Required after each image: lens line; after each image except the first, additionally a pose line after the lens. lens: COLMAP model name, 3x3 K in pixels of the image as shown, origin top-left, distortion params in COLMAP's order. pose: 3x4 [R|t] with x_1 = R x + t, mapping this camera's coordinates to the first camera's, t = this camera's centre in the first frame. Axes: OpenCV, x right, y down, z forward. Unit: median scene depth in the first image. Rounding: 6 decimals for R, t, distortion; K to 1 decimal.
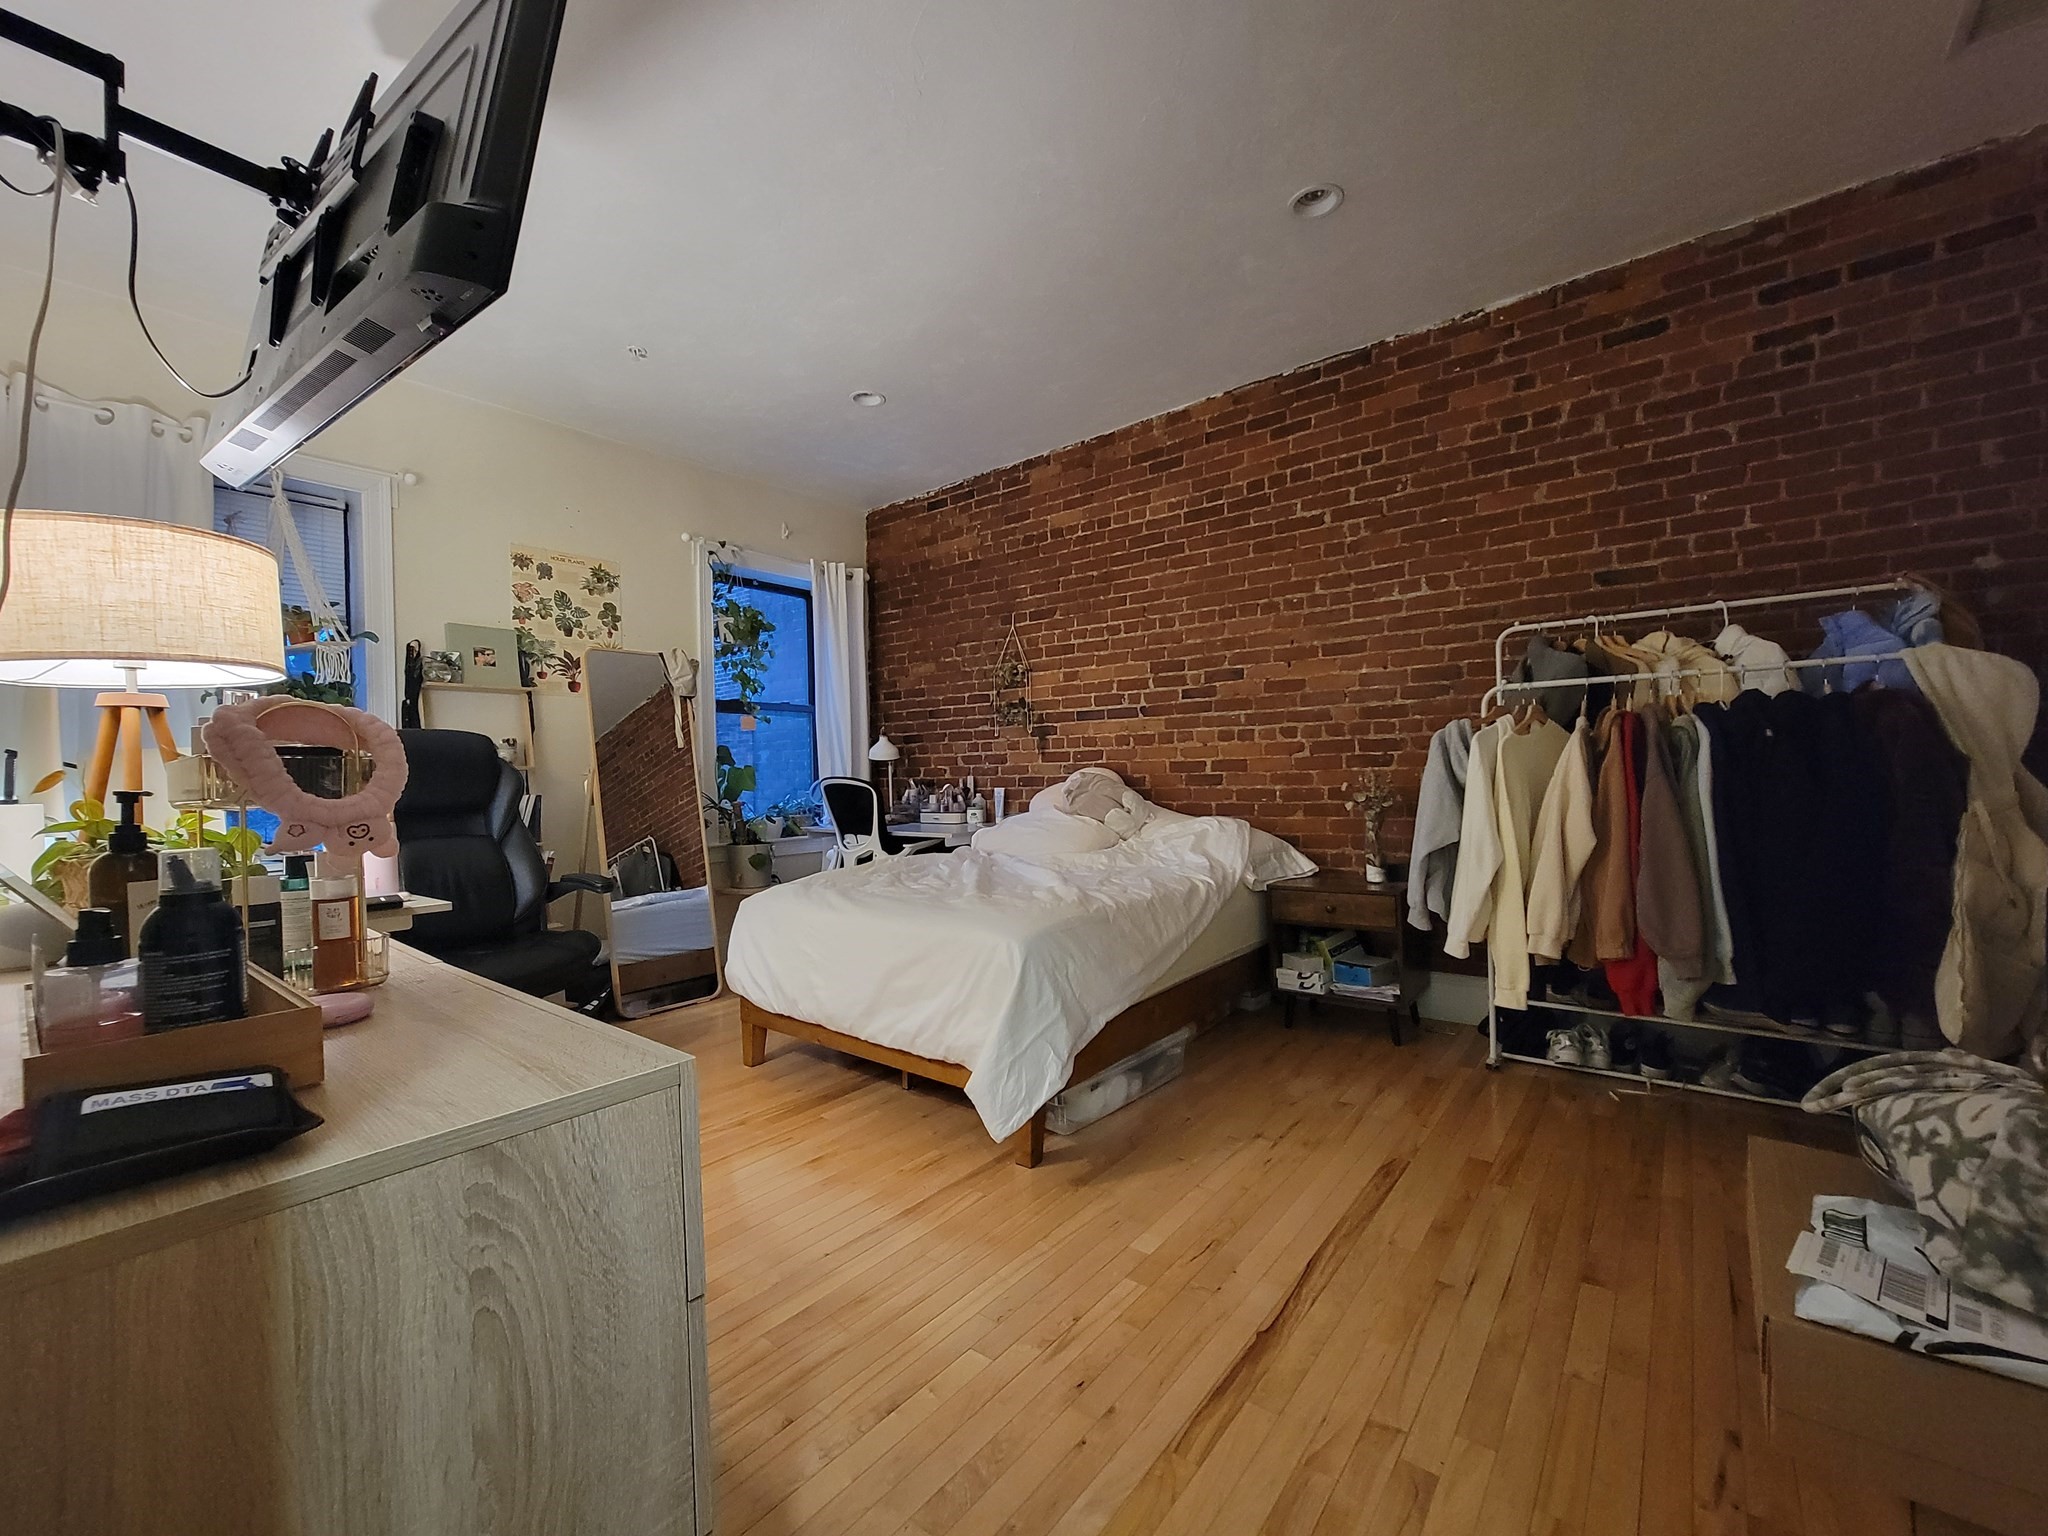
lens RADIAL K [[824.2, 0, 1024.0], [0, 824.2, 768.0], [0, 0, 1]] dist [-0.000252, 0.000009]
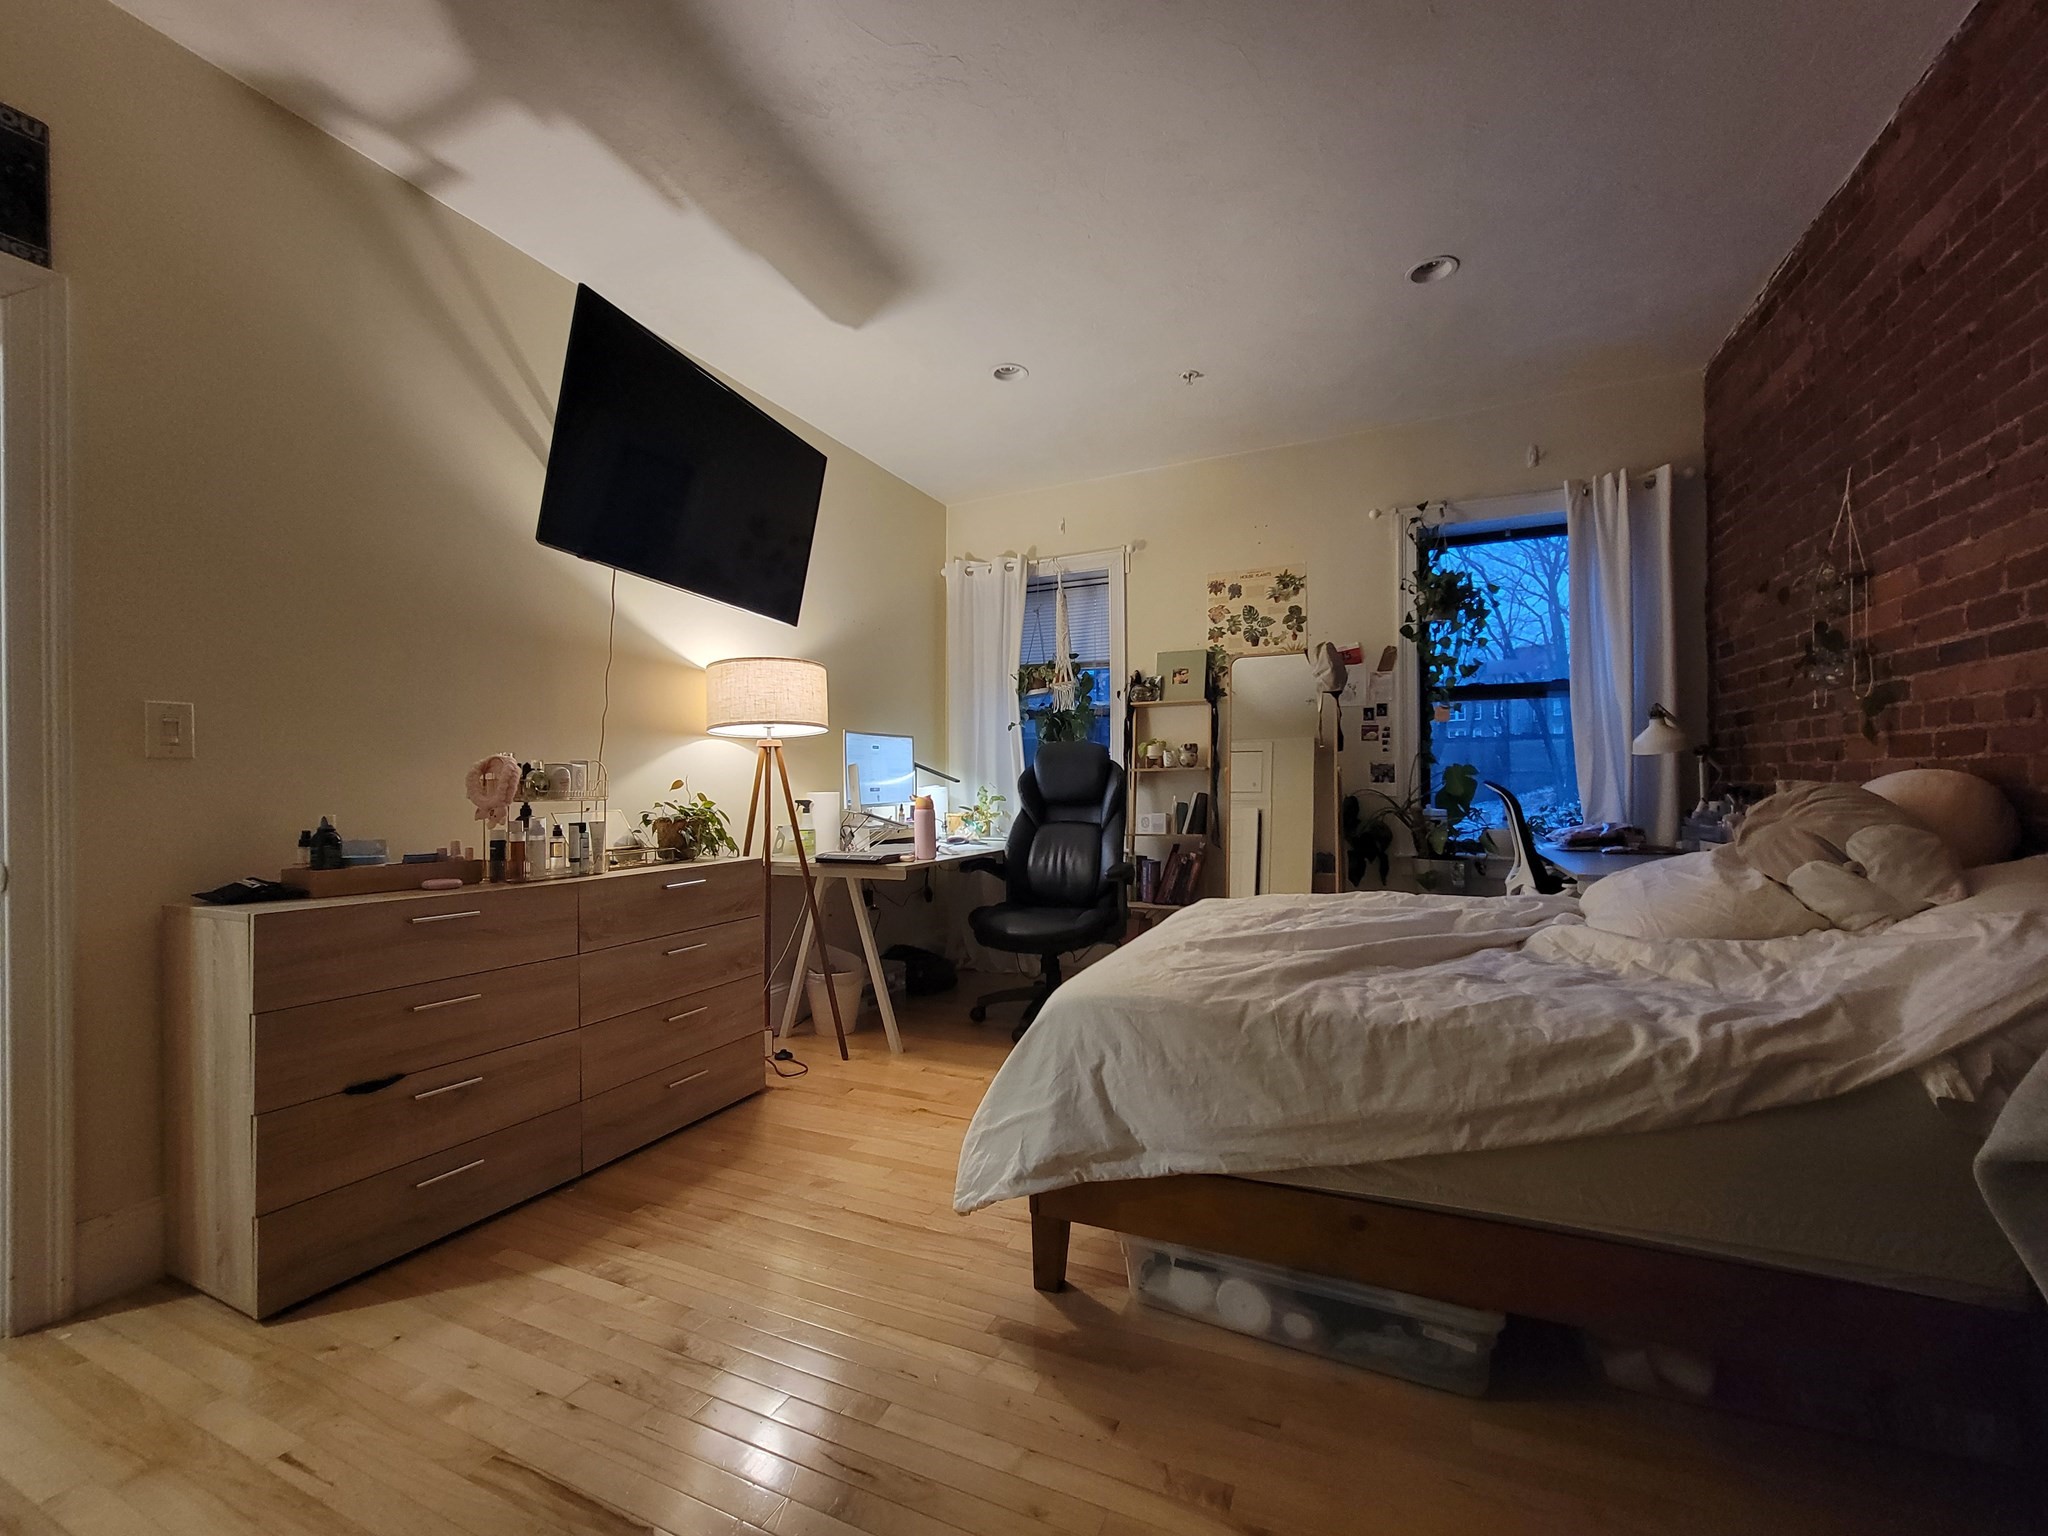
lens RADIAL K [[819.7, 0, 1022.1], [0, 819.7, 775.4], [0, 0, 1]] dist [-0.001149, 0.000015]
pose [[0.259766, 0.012400, -0.965592, 0.404314], [0.012684, 0.999787, 0.016251, -0.011153], [0.965588, -0.016469, 0.259554, 0.418423]]
